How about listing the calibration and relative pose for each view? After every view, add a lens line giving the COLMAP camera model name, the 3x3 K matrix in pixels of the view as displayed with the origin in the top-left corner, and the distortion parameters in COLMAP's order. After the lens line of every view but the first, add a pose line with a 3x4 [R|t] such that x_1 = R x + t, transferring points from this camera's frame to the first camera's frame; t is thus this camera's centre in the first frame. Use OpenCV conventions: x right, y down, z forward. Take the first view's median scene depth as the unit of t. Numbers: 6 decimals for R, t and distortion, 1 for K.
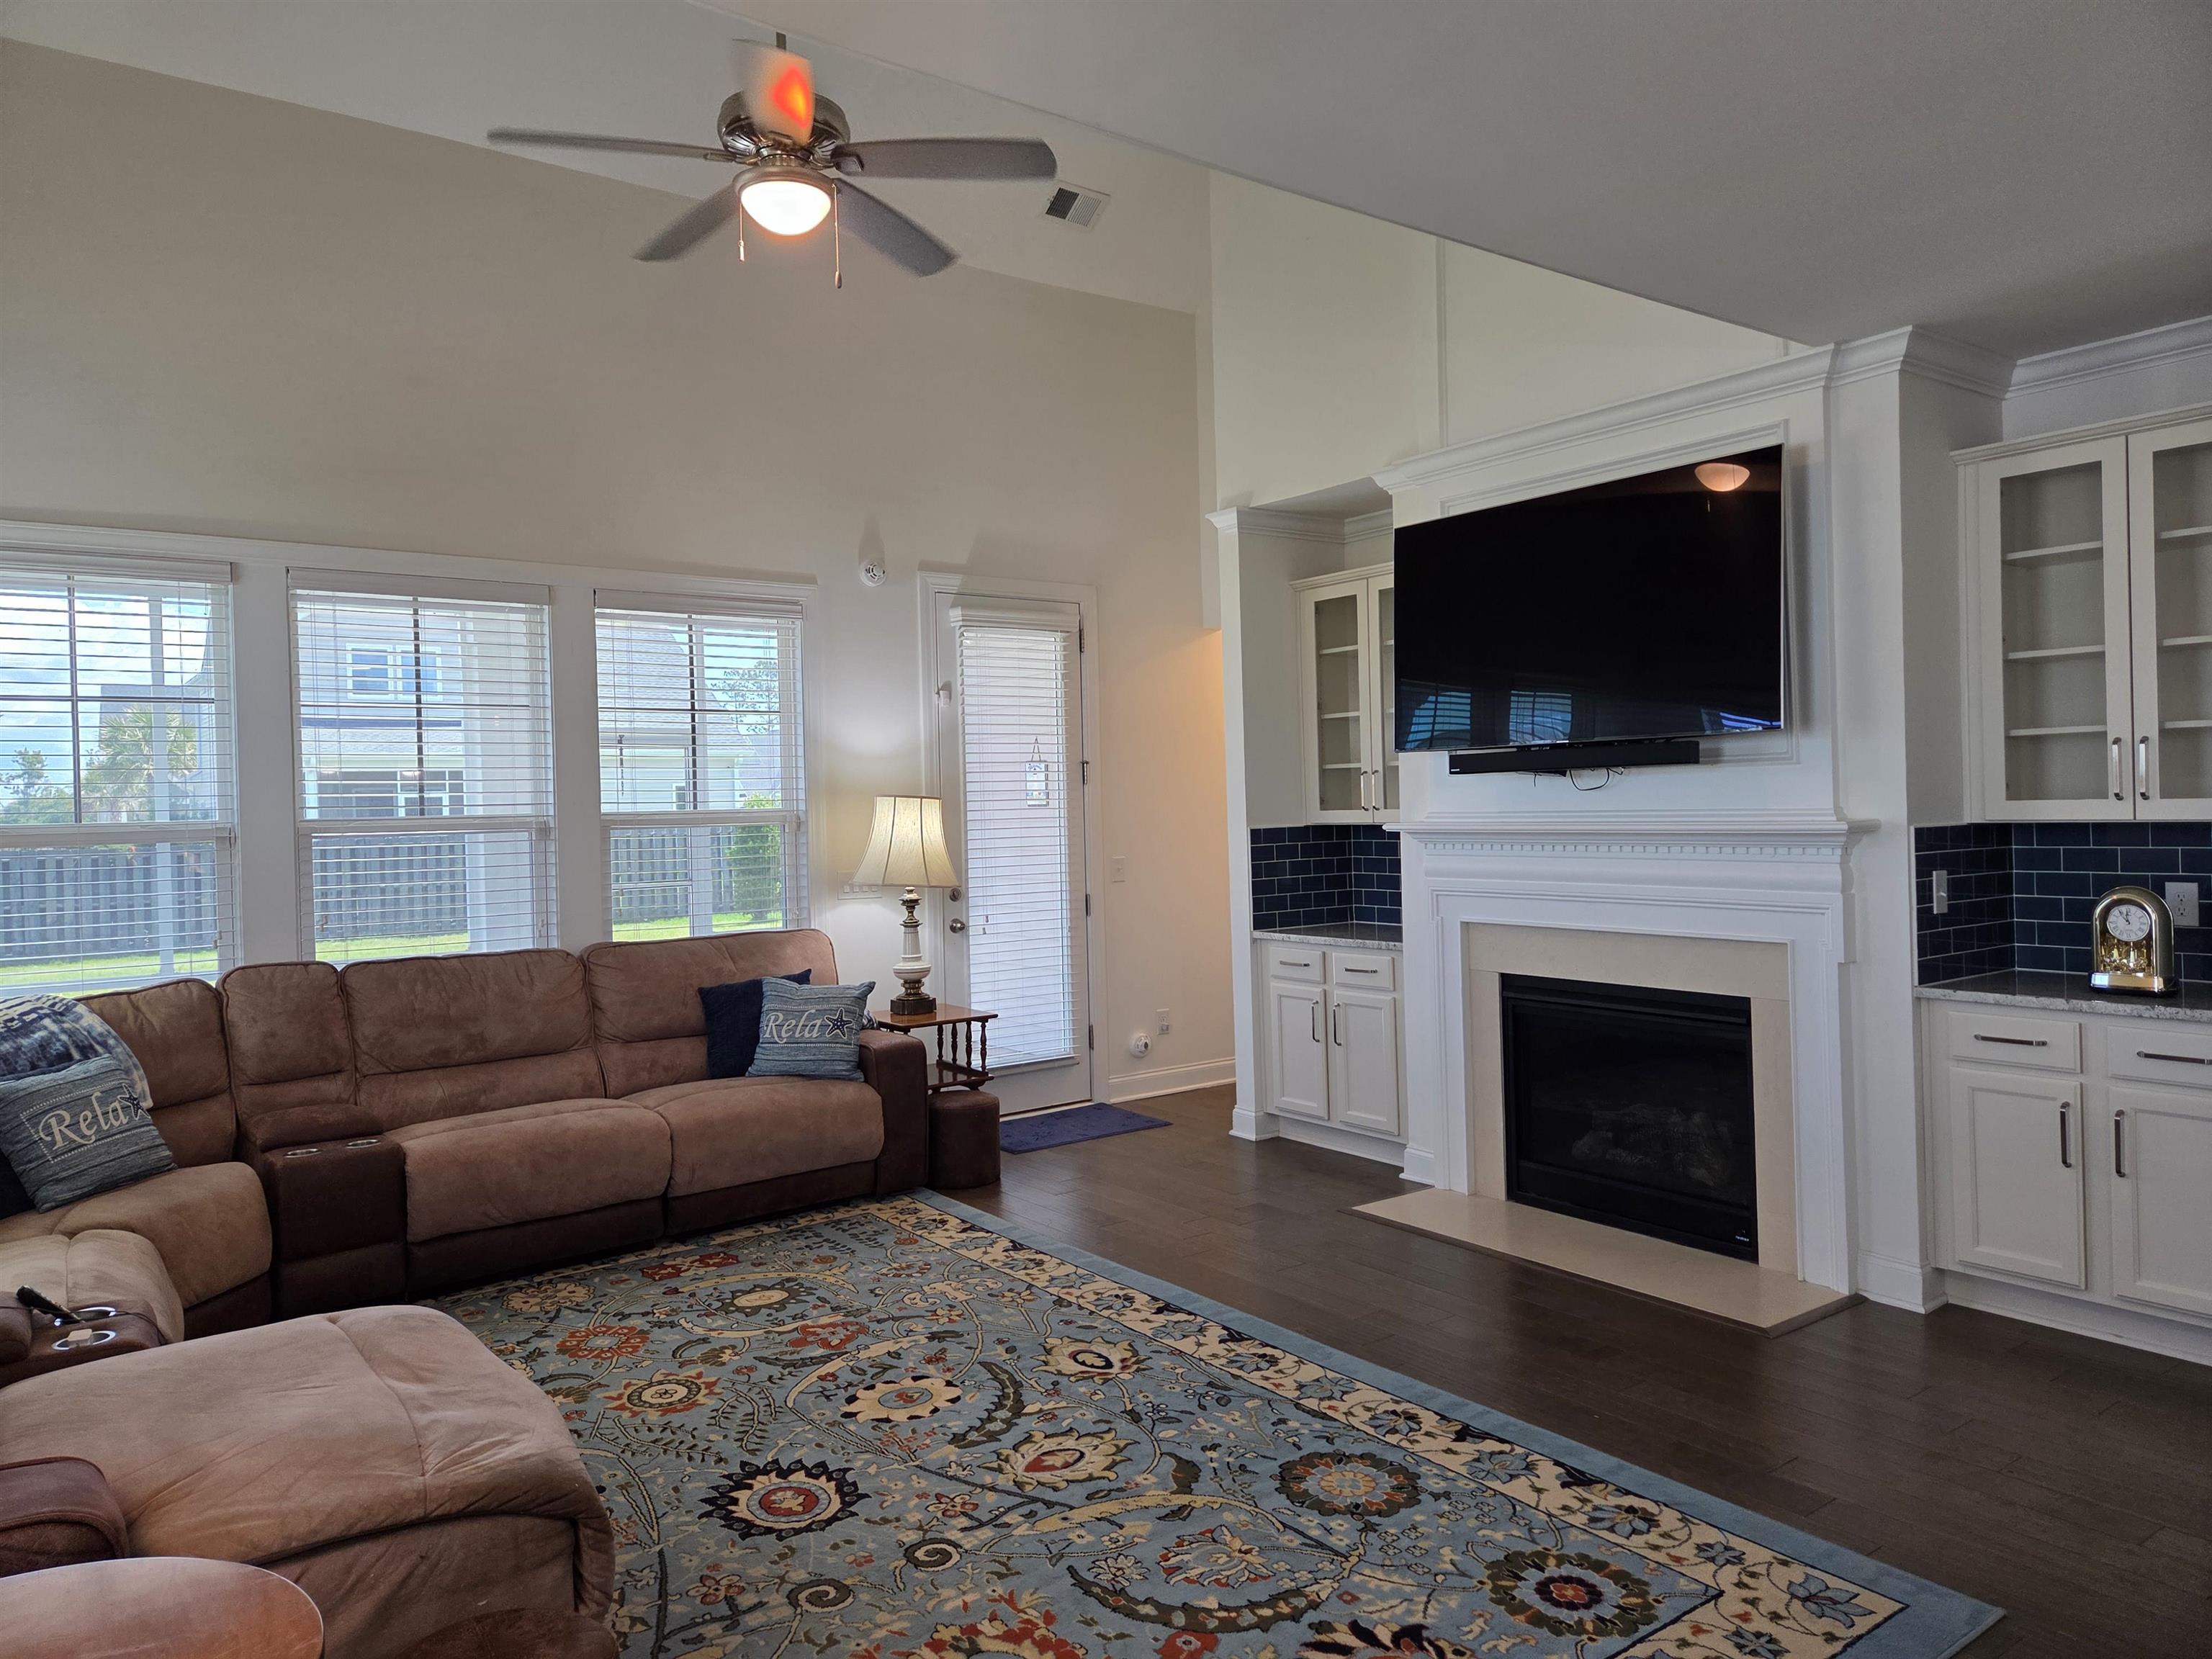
lens RADIAL K [[1473.3, 0, 1084.1], [0, 1473.3, 807.3], [0, 0, 1]] dist [0.076972, -0.062149]
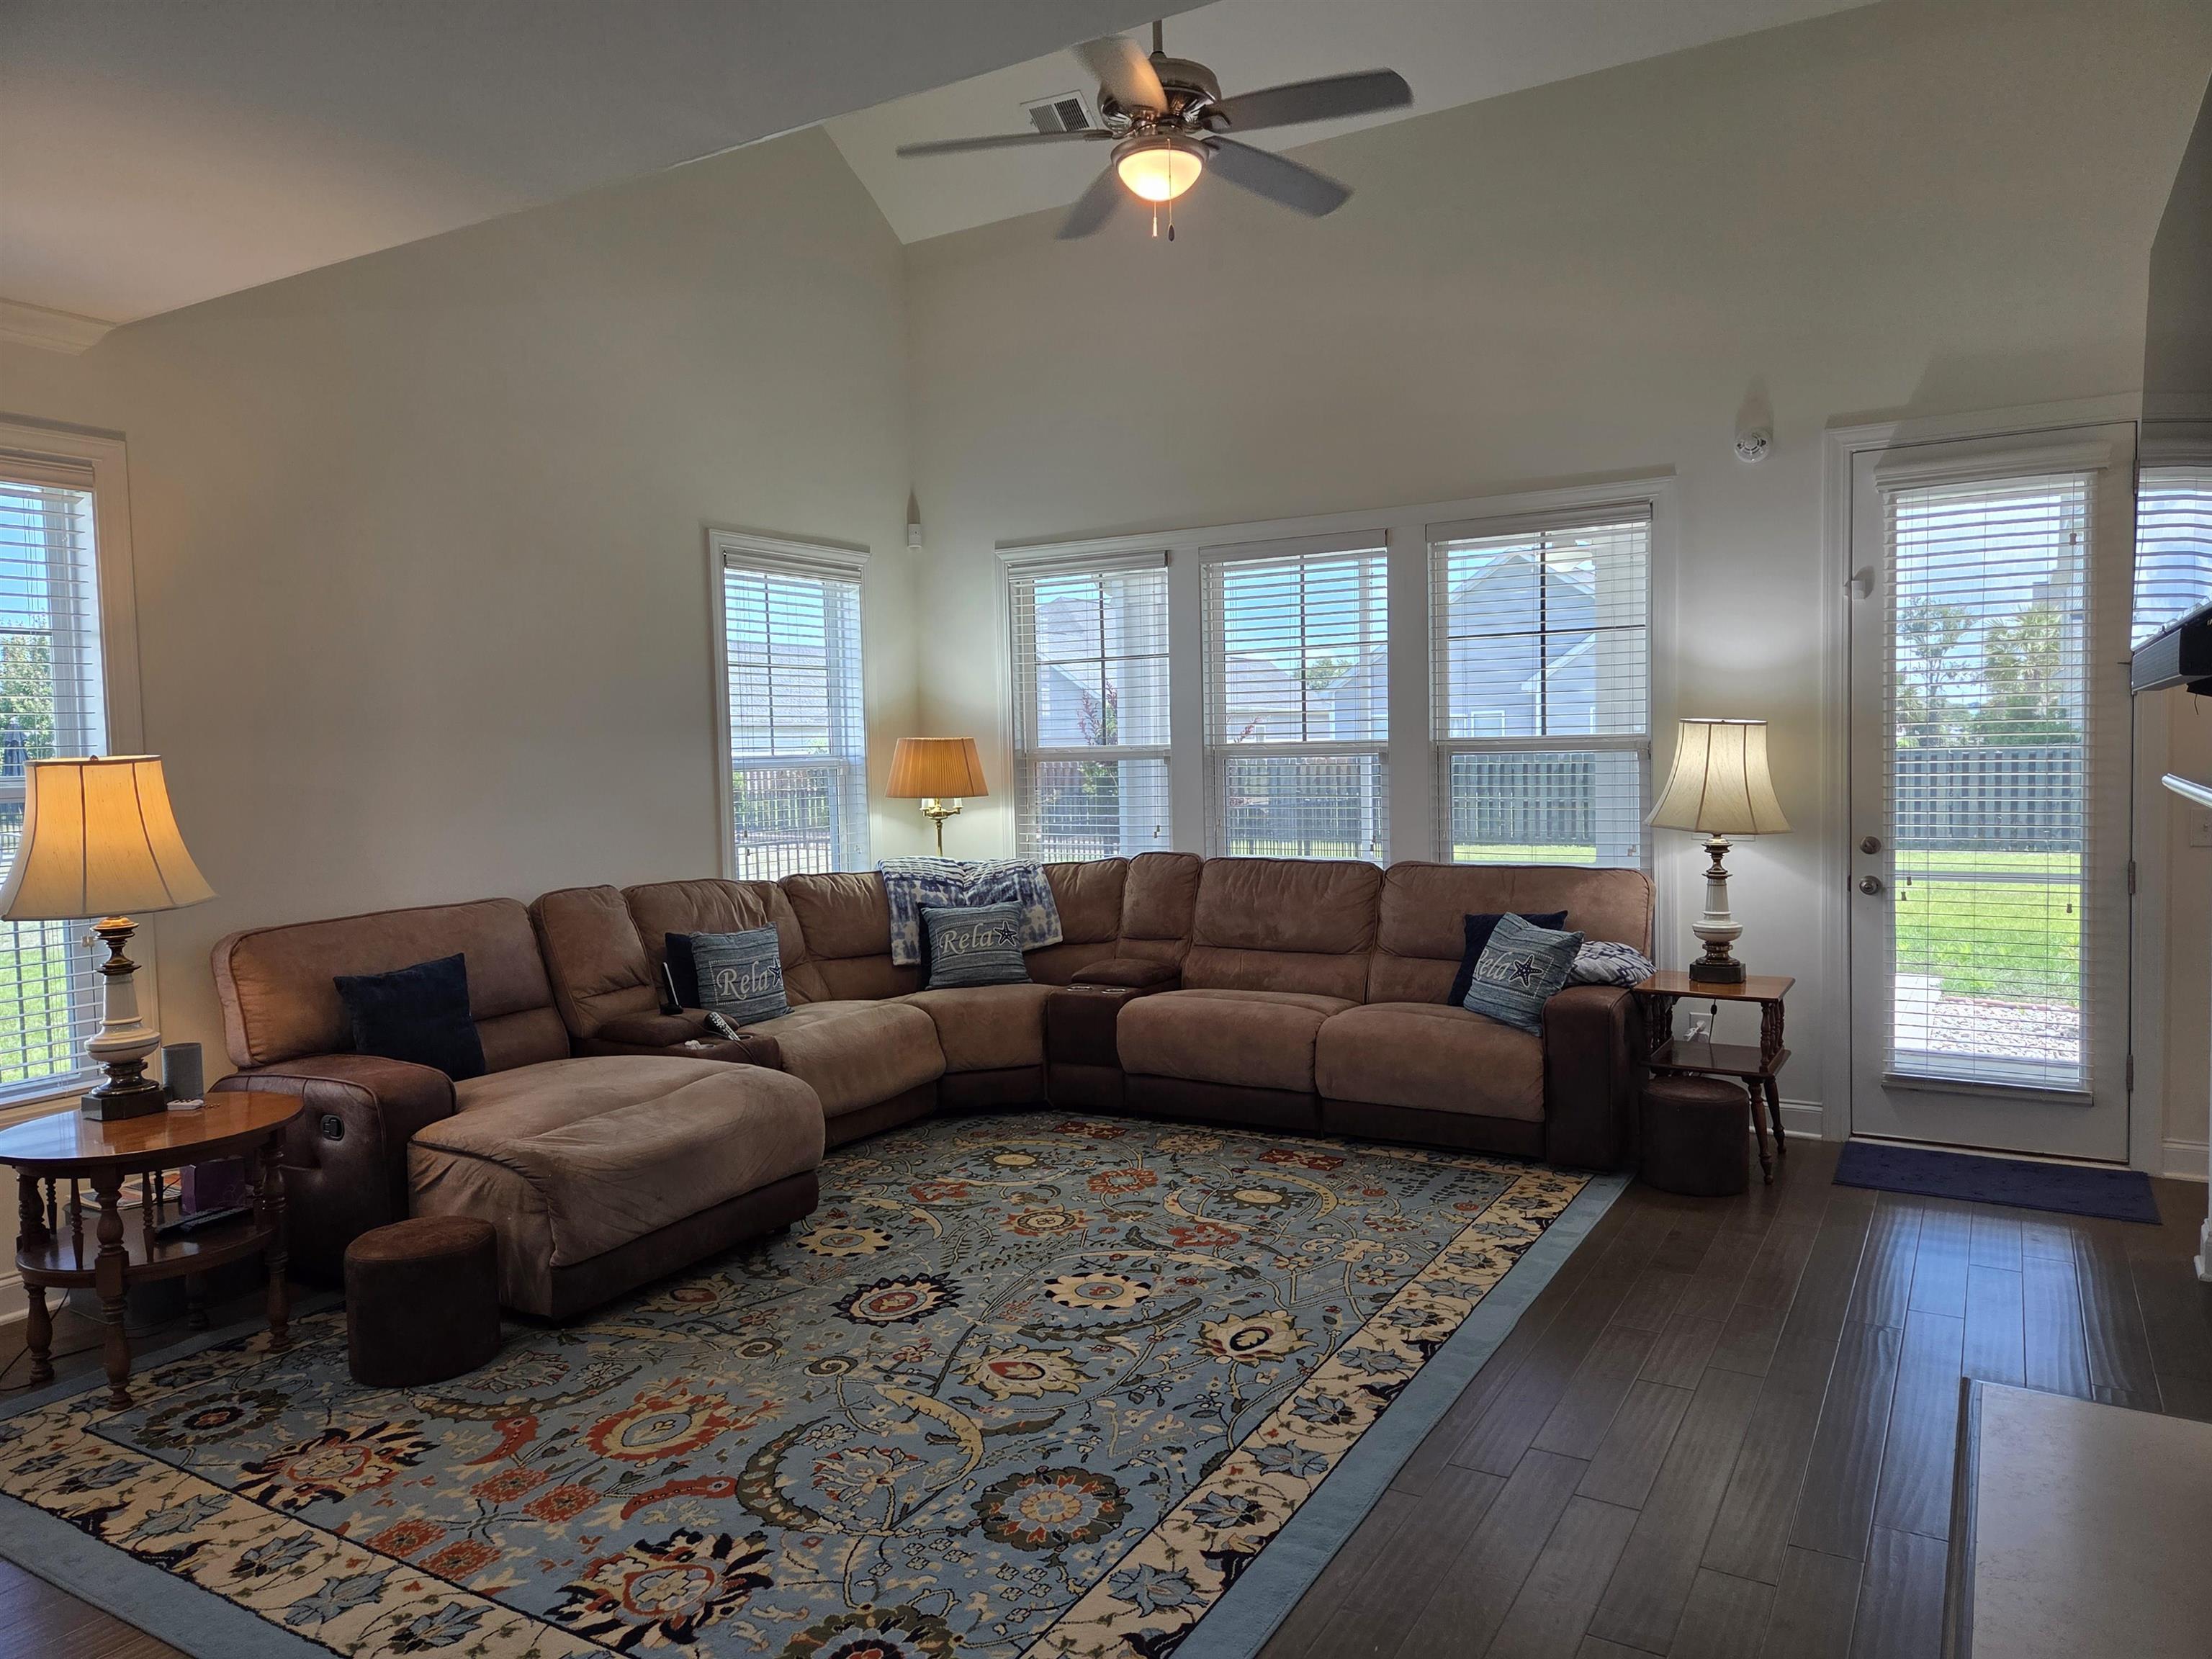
lens RADIAL K [[1473.3, 0, 1118.7], [0, 1473.3, 819.4], [0, 0, 1]] dist [0.076972, -0.062149]
pose [[0.396296, 0.061289, -0.916075, 0.685237], [0.009397, 0.997446, 0.070798, -0.019411], [0.918075, -0.036665, 0.394708, 0.476453]]
